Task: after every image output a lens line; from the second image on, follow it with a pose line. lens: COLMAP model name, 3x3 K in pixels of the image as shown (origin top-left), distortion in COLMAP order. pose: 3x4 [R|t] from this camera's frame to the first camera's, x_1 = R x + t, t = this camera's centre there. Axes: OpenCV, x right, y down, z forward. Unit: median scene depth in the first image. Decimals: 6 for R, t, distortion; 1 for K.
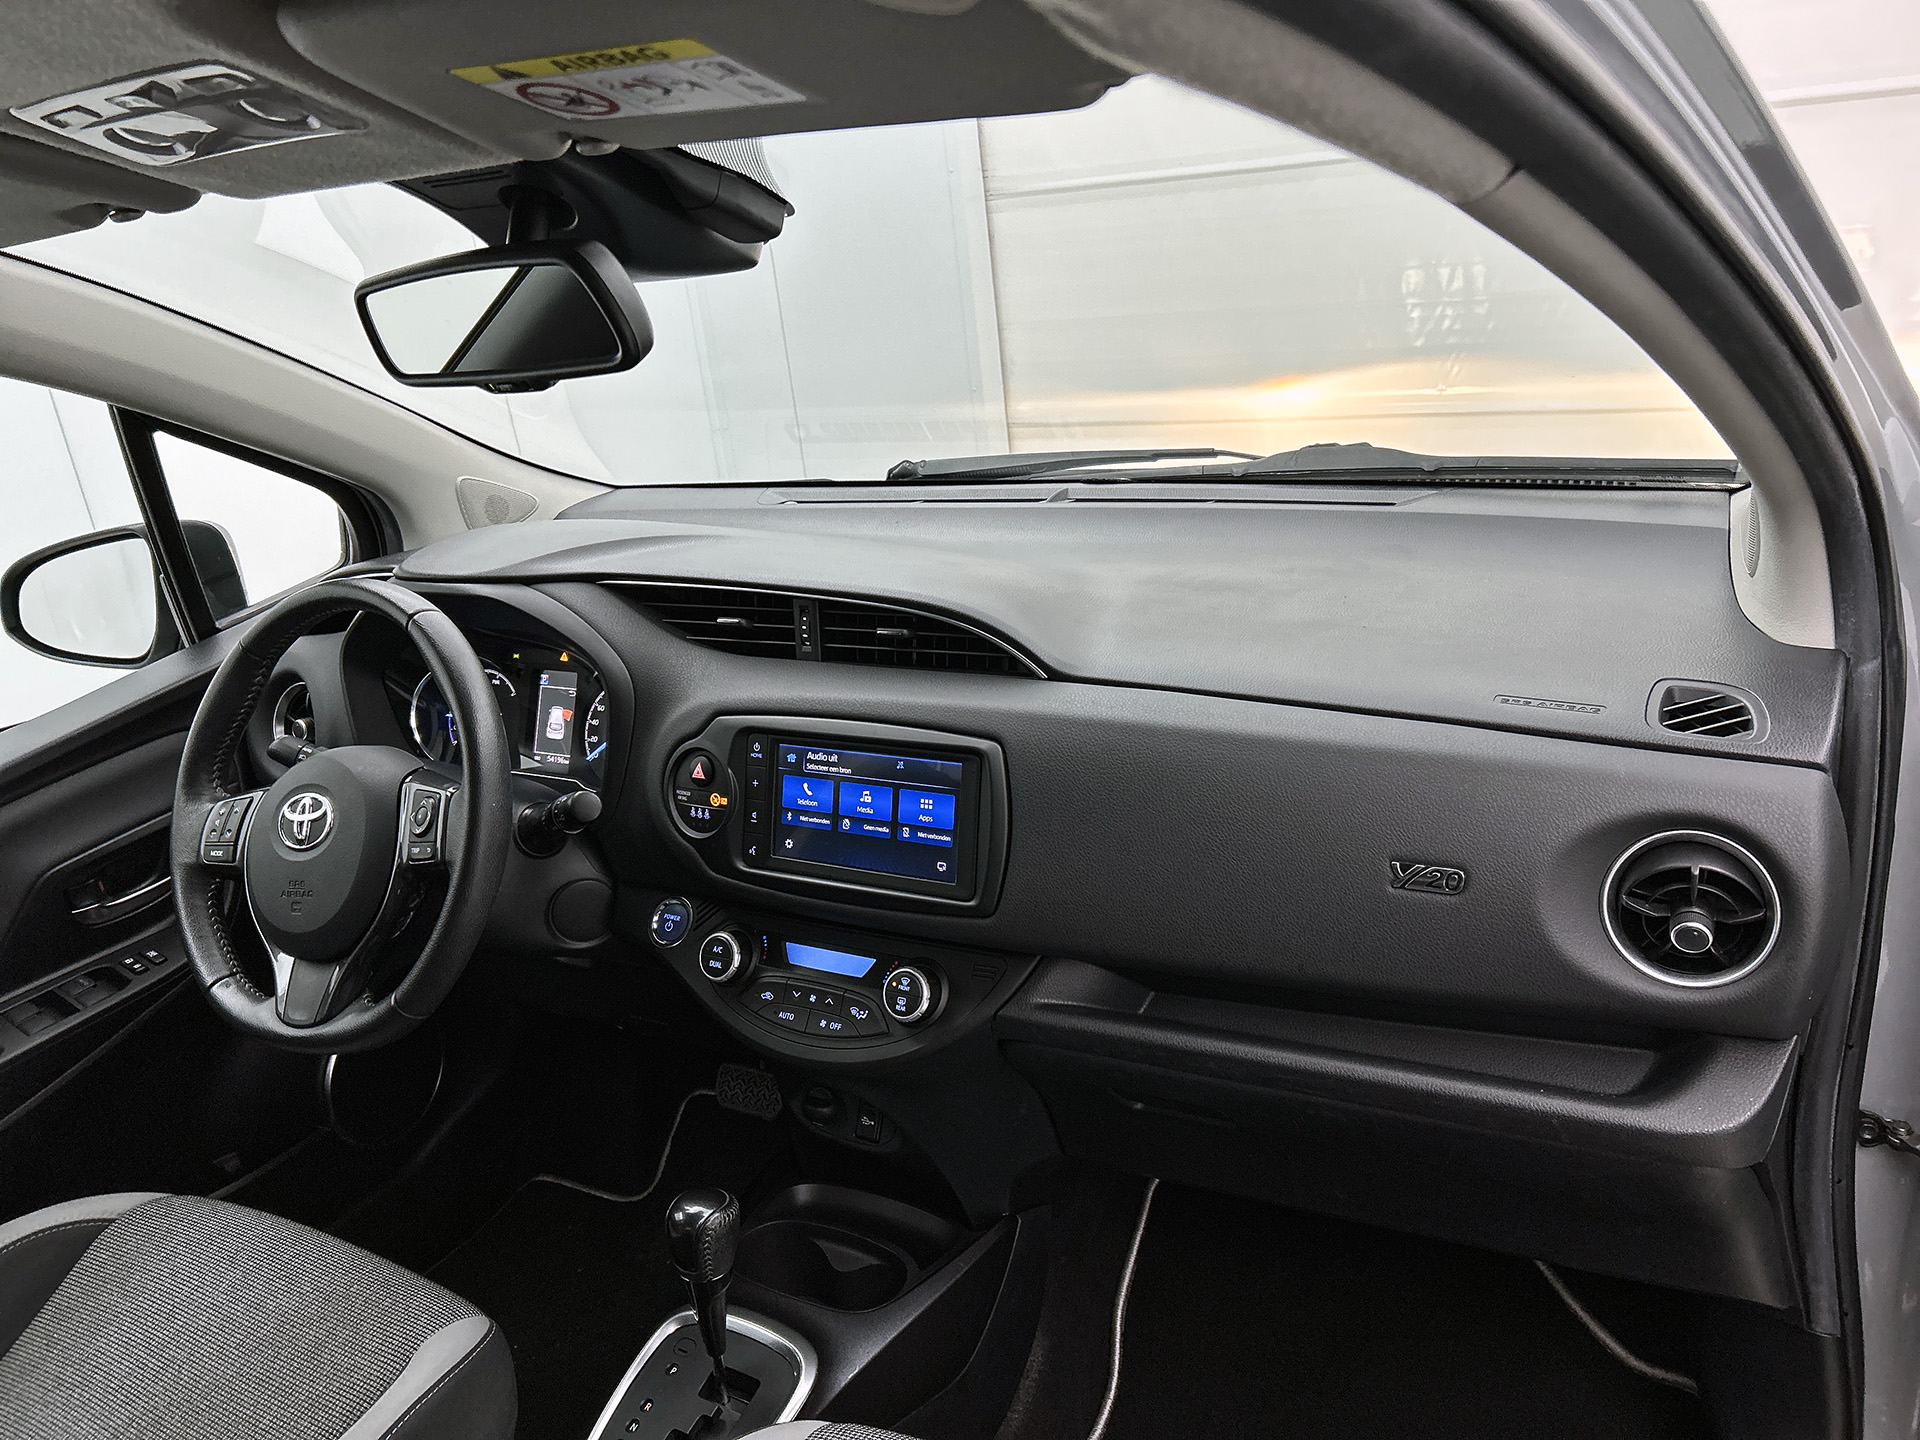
lens RADIAL K [[1459.3, 0, 926.3], [0, 1459.3, 698.6], [0, 0, 1]] dist [0.048916, -0.075974]
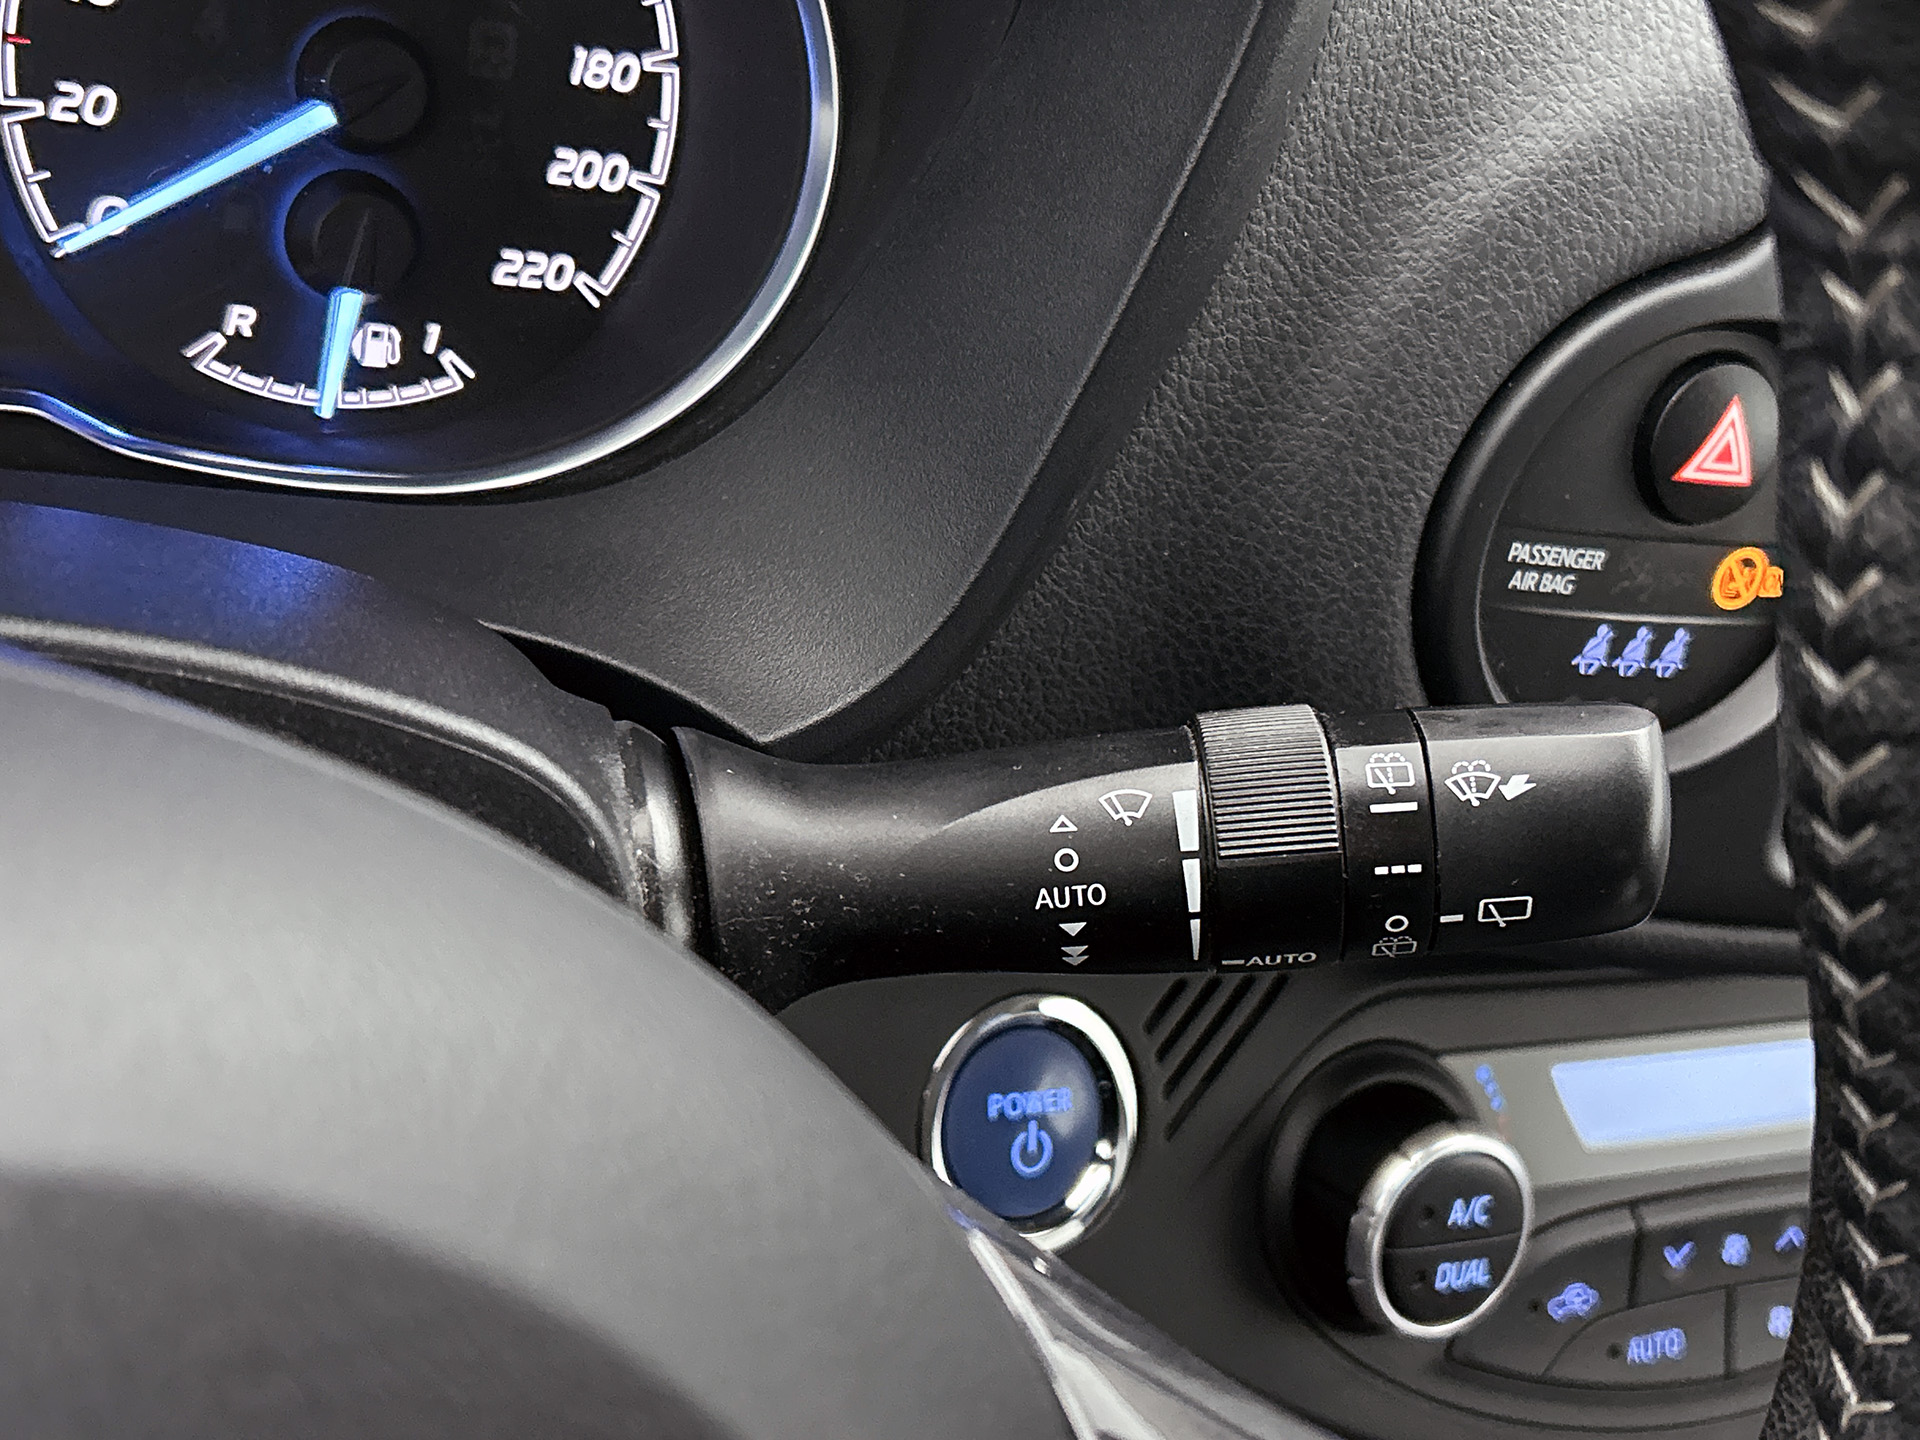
lens RADIAL K [[2444.6, 0, 914.6], [0, 2444.6, 685.7], [0, 0, 1]] dist [0.041076, 0.000000]
pose [[0.503131, -0.252803, 0.826408, -0.477716], [-0.131245, 0.922815, 0.362199, -0.021912], [-0.854186, -0.290695, 0.431117, 0.963657]]
